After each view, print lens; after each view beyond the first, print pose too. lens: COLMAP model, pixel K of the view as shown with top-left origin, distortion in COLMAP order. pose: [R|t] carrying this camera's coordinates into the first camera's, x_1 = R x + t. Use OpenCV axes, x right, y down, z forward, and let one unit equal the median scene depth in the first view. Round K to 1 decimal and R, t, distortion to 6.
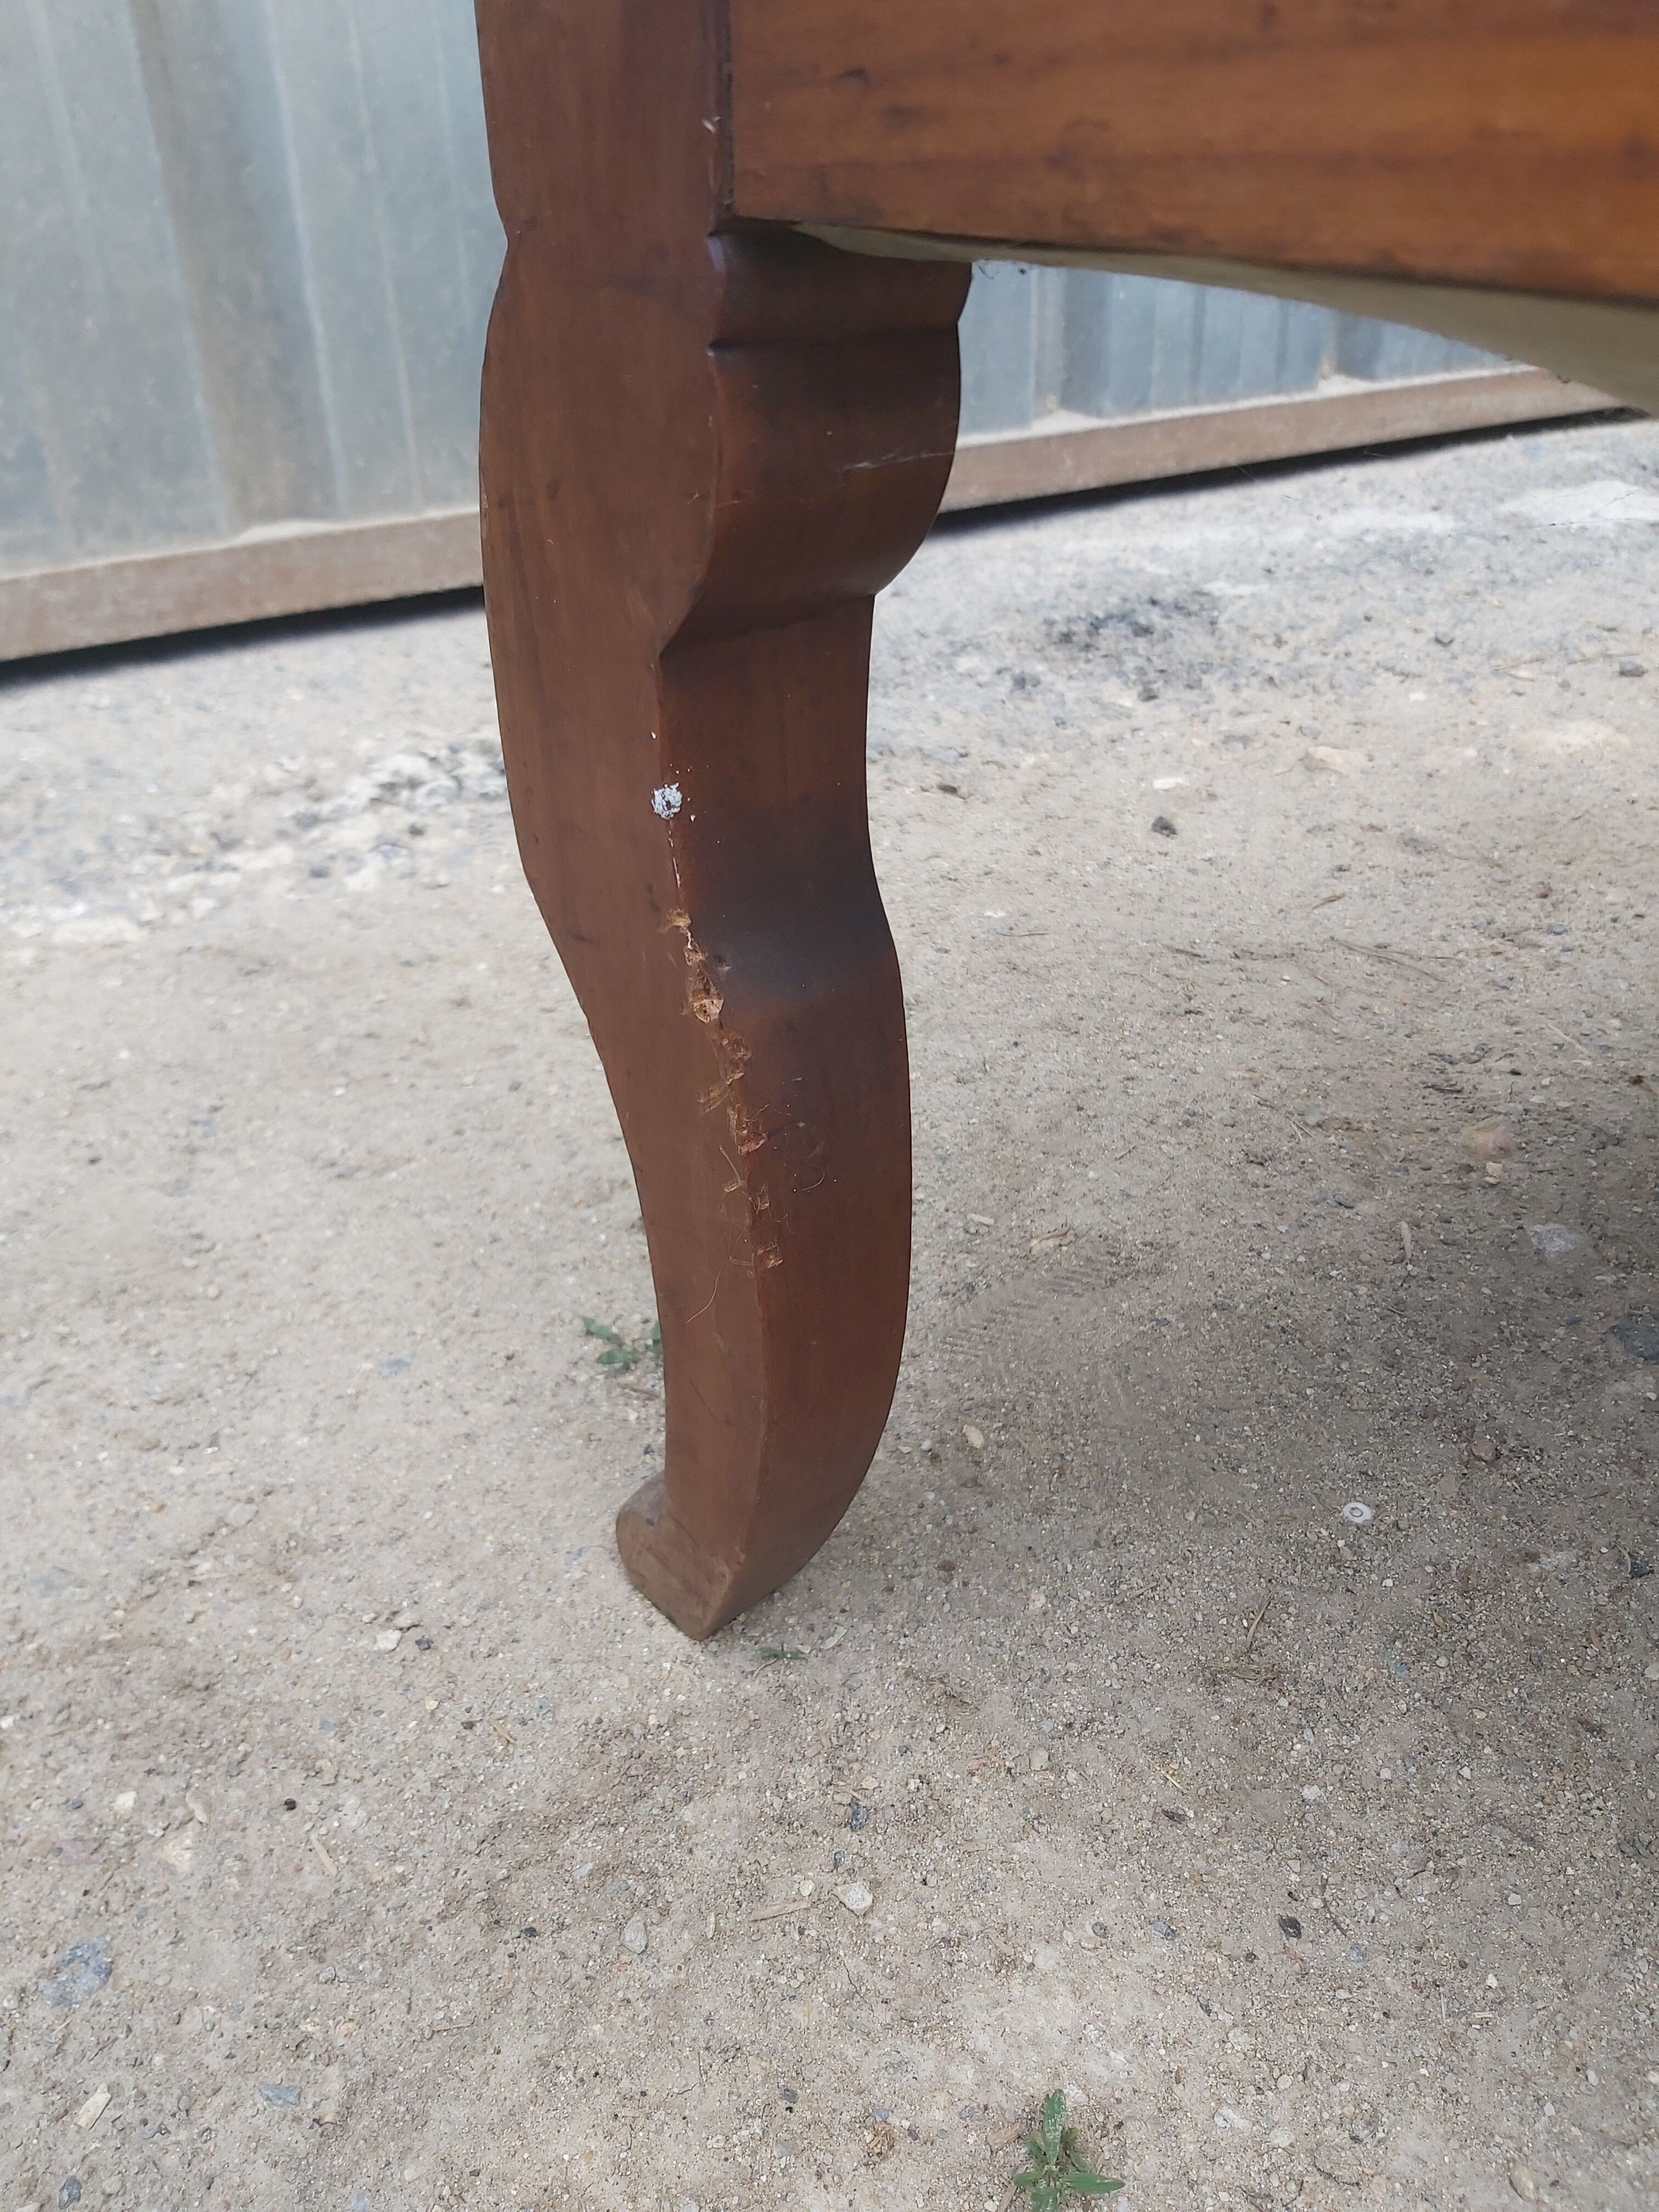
lens RADIAL K [[1743.7, 0, 887.7], [0, 1743.7, 1093.3], [0, 0, 1]] dist [0.093196, -0.177121]
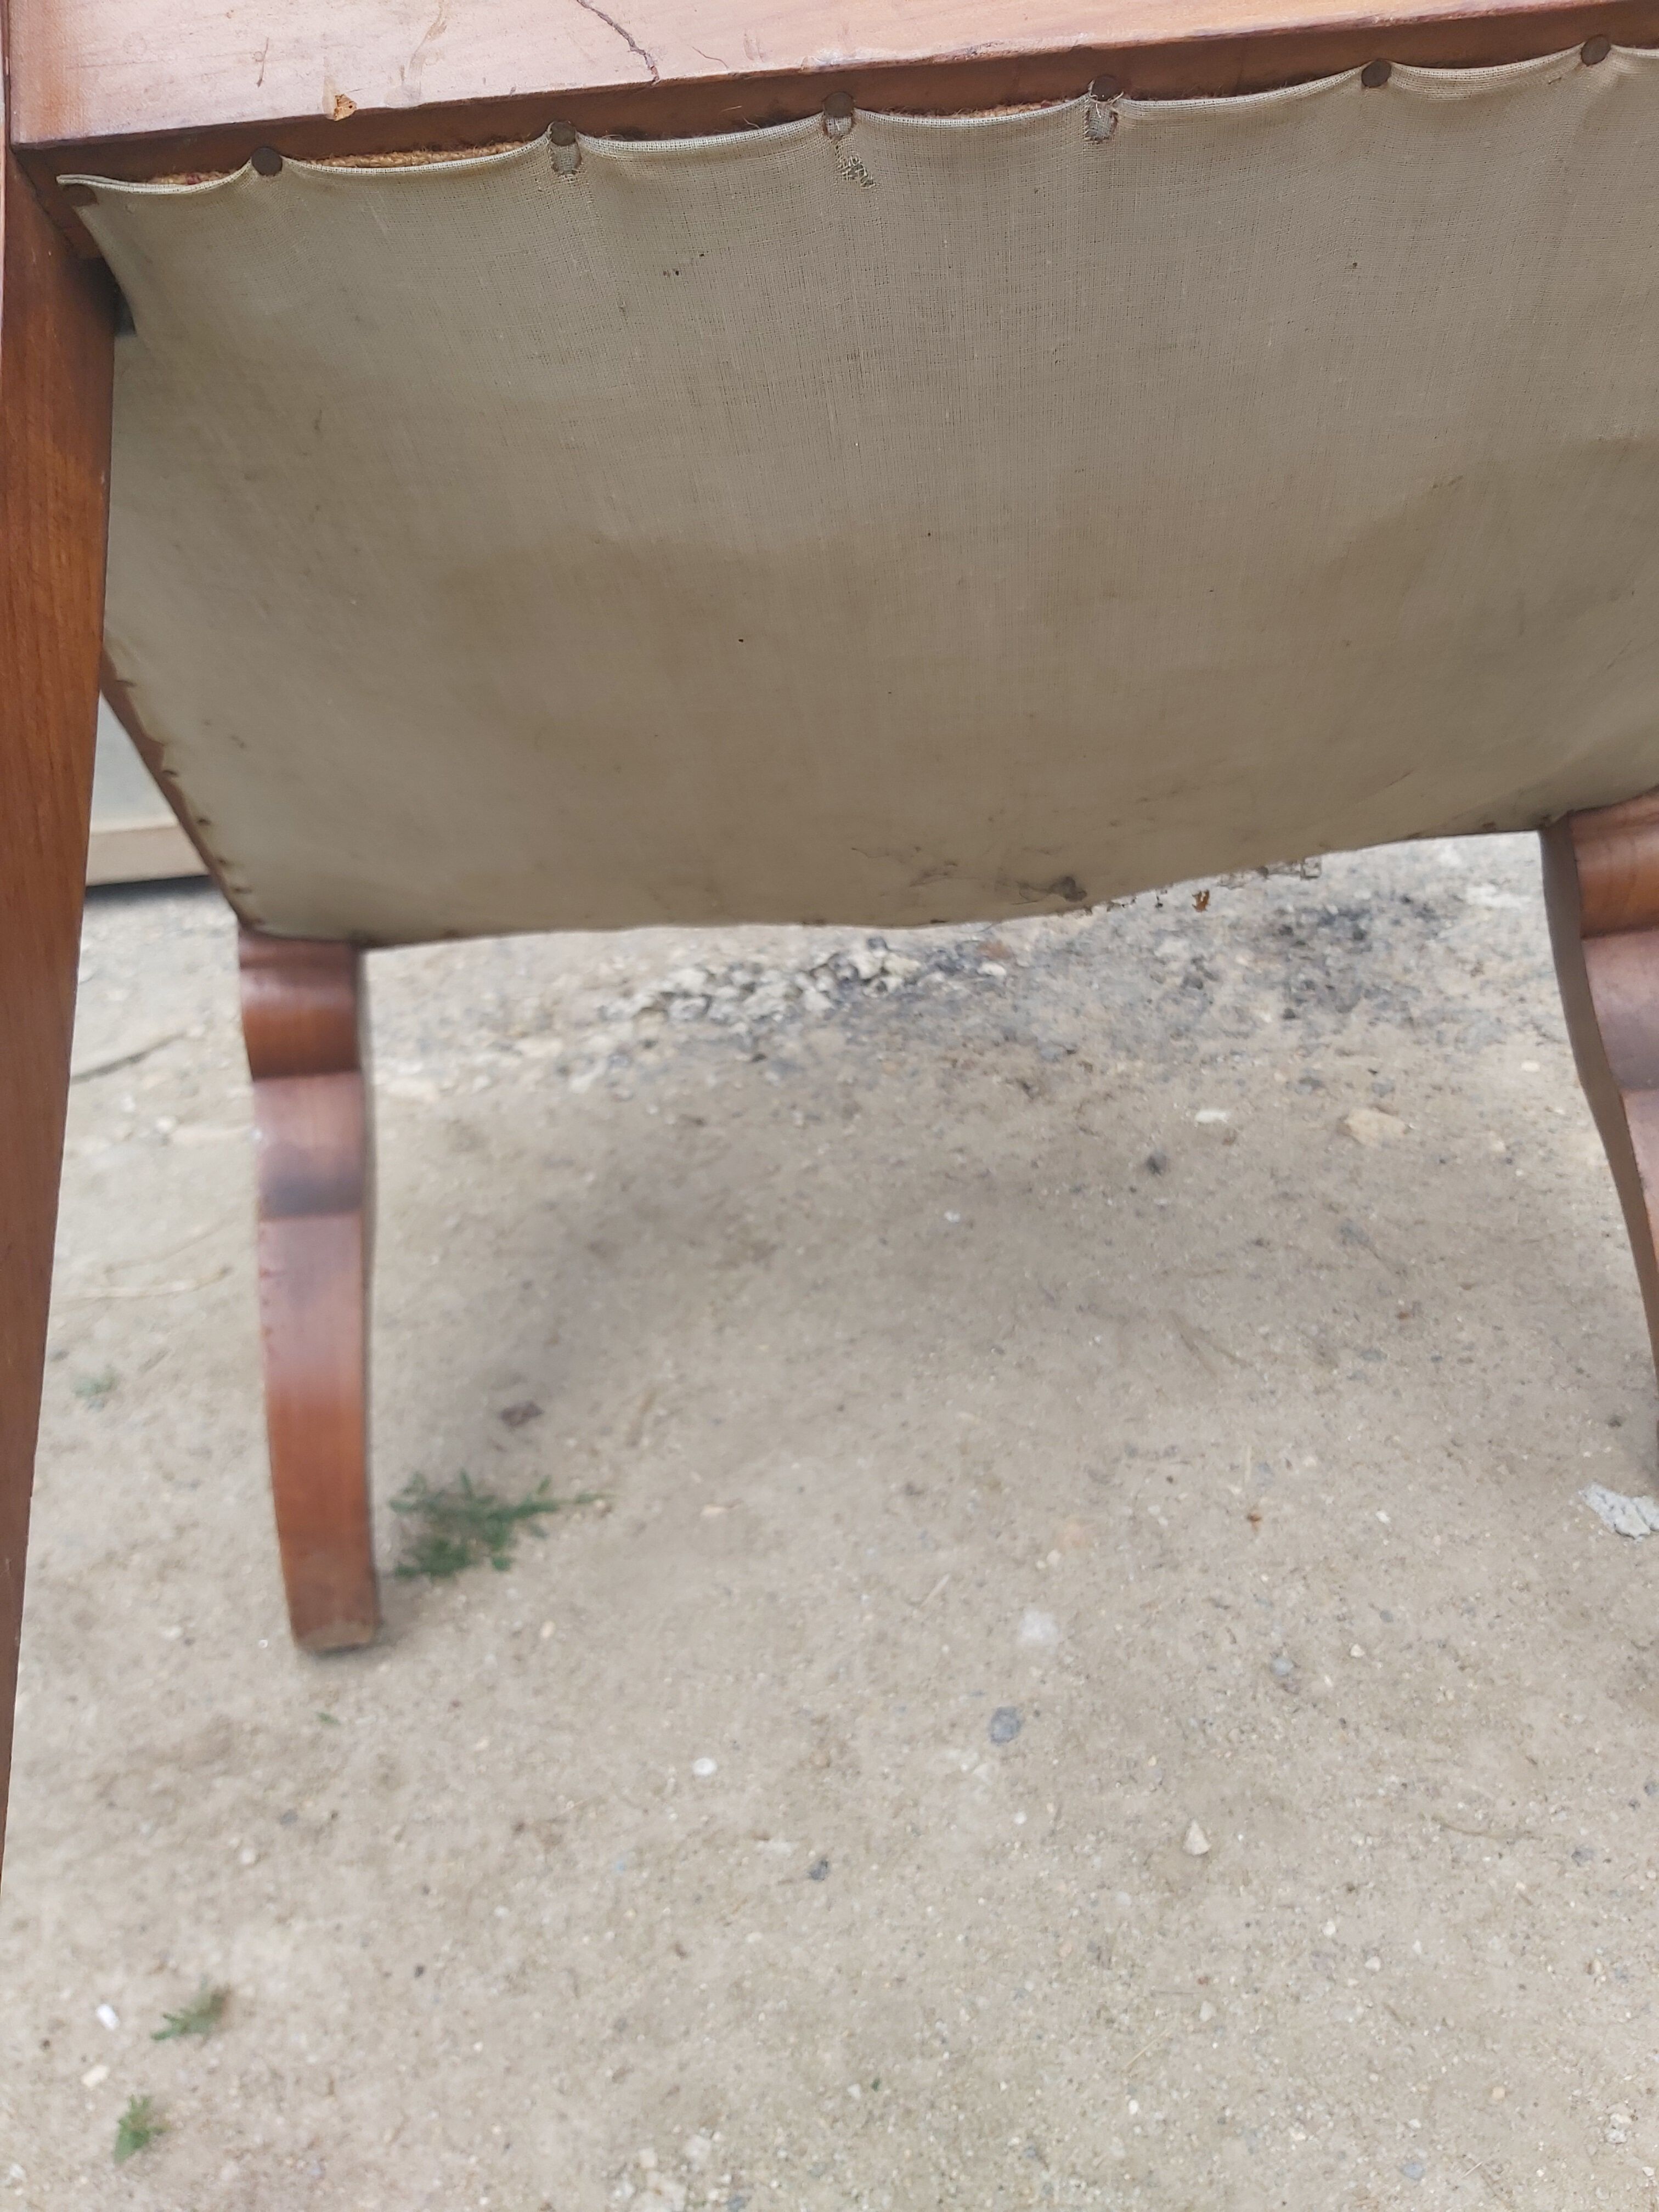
lens RADIAL K [[1743.7, 0, 887.7], [0, 1743.7, 1093.3], [0, 0, 1]] dist [0.093196, -0.177121]
pose [[0.871901, 0.220630, -0.437163, 0.529646], [-0.199199, 0.975348, 0.094951, -0.286030], [0.447335, 0.004295, 0.894356, -0.170933]]
